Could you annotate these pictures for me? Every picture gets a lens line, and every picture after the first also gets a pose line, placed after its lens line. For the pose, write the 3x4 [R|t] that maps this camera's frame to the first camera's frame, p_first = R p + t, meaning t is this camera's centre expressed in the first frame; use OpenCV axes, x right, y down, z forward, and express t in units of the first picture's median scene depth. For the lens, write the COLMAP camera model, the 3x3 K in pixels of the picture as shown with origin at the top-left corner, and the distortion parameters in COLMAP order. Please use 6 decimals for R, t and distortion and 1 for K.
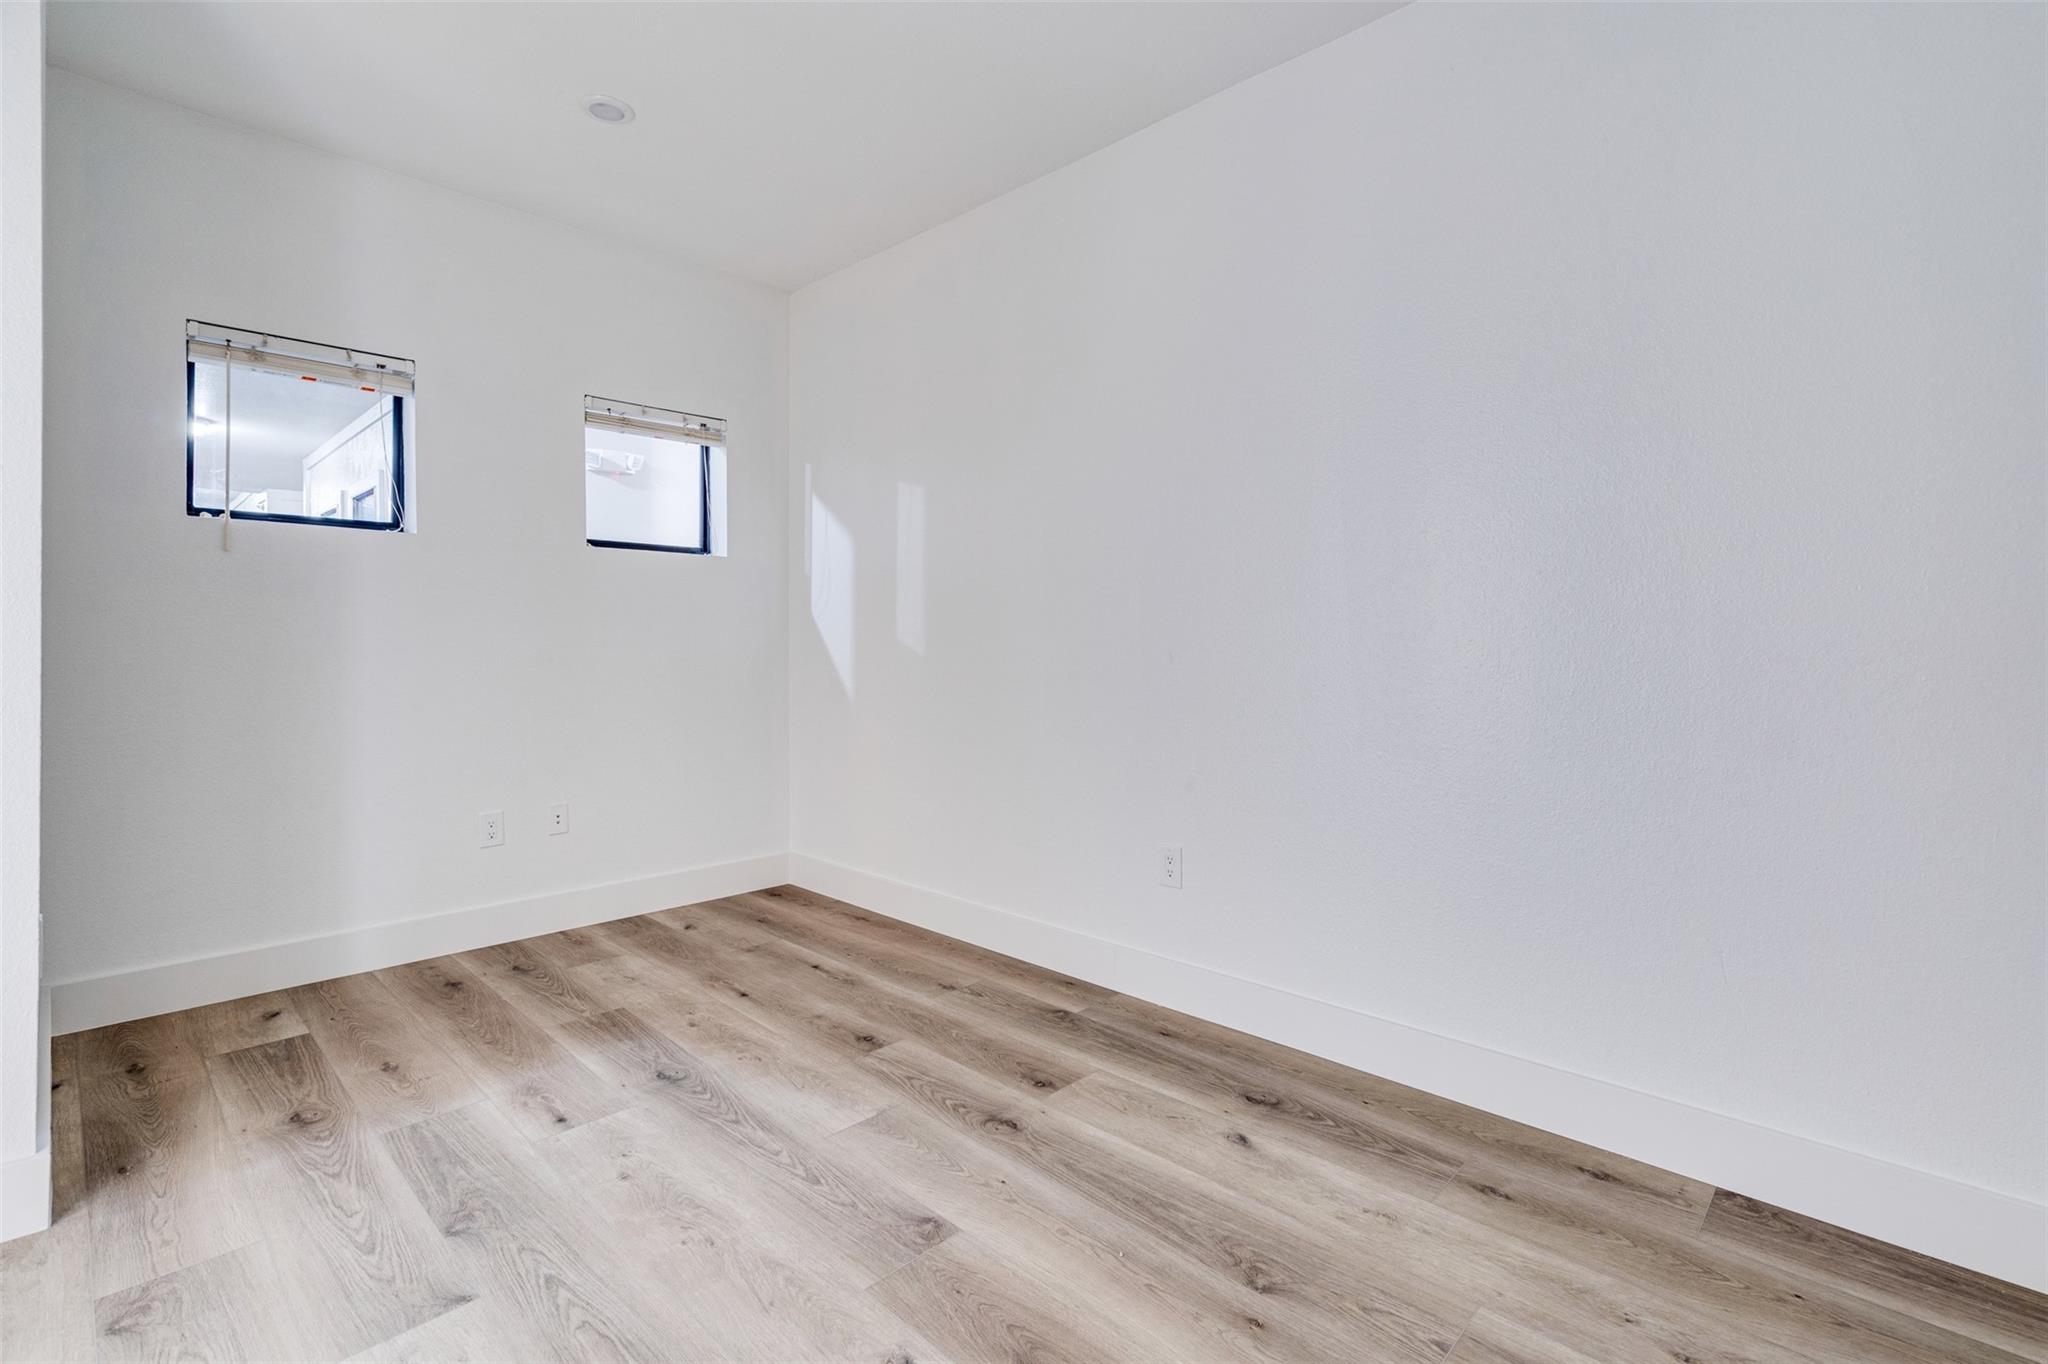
lens RADIAL K [[938.0, 0, 1008.8], [0, 938.0, 633.9], [0, 0, 1]] dist [-0.004167, 0.003303]
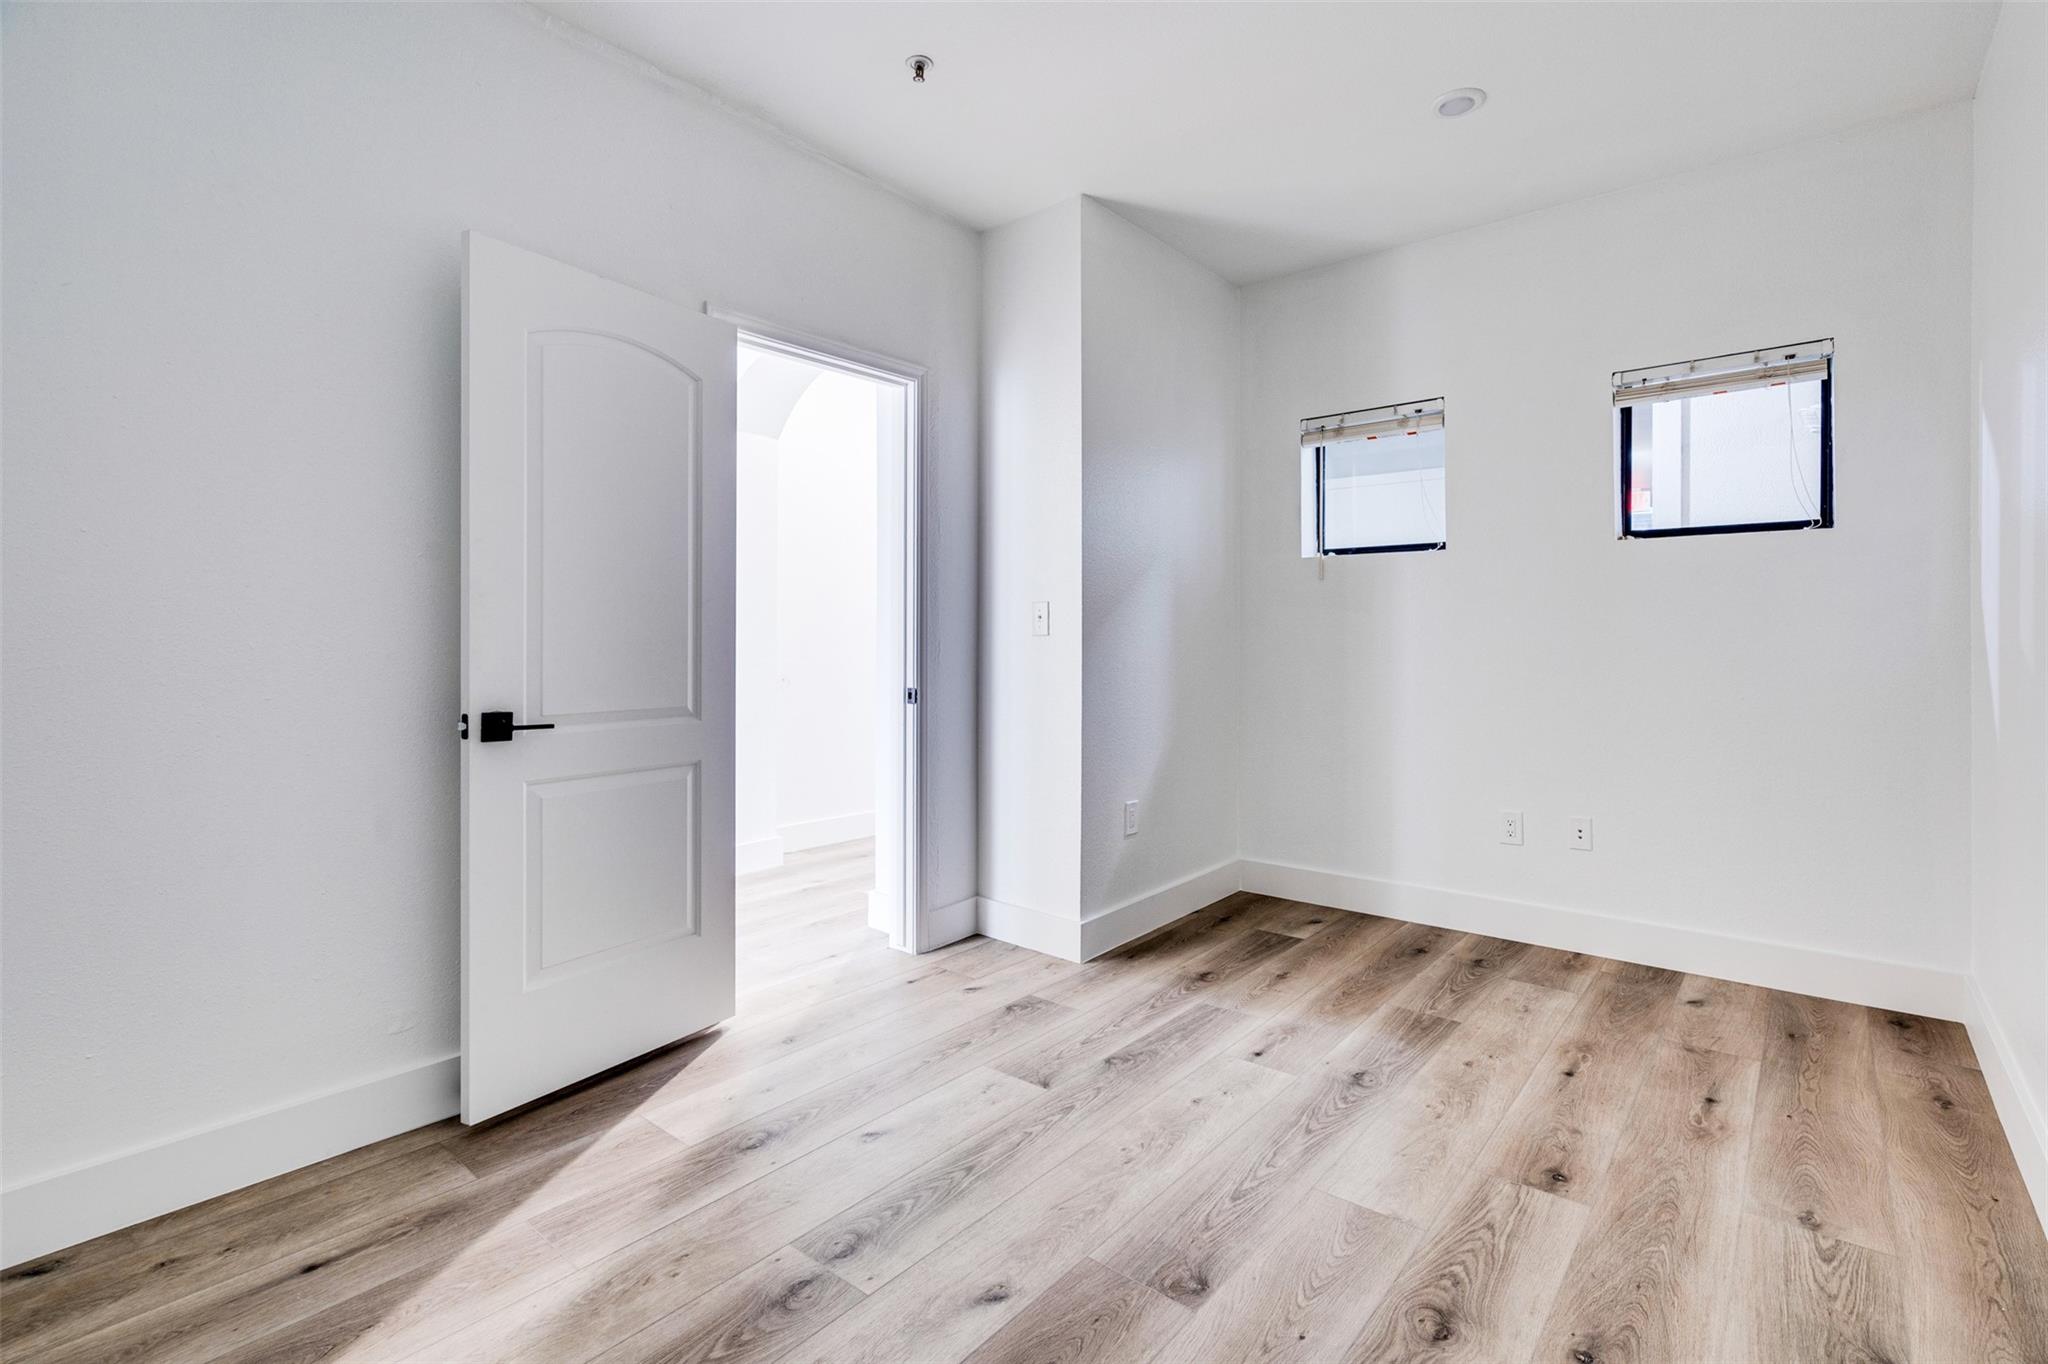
lens RADIAL K [[938.0, 0, 1066.1], [0, 938.0, 646.2], [0, 0, 1]] dist [-0.004167, 0.003303]
pose [[0.106019, 0.002548, -0.994361, 0.539295], [0.008897, 0.999954, 0.003511, 0.000967], [0.994324, -0.009219, 0.105991, 0.520100]]
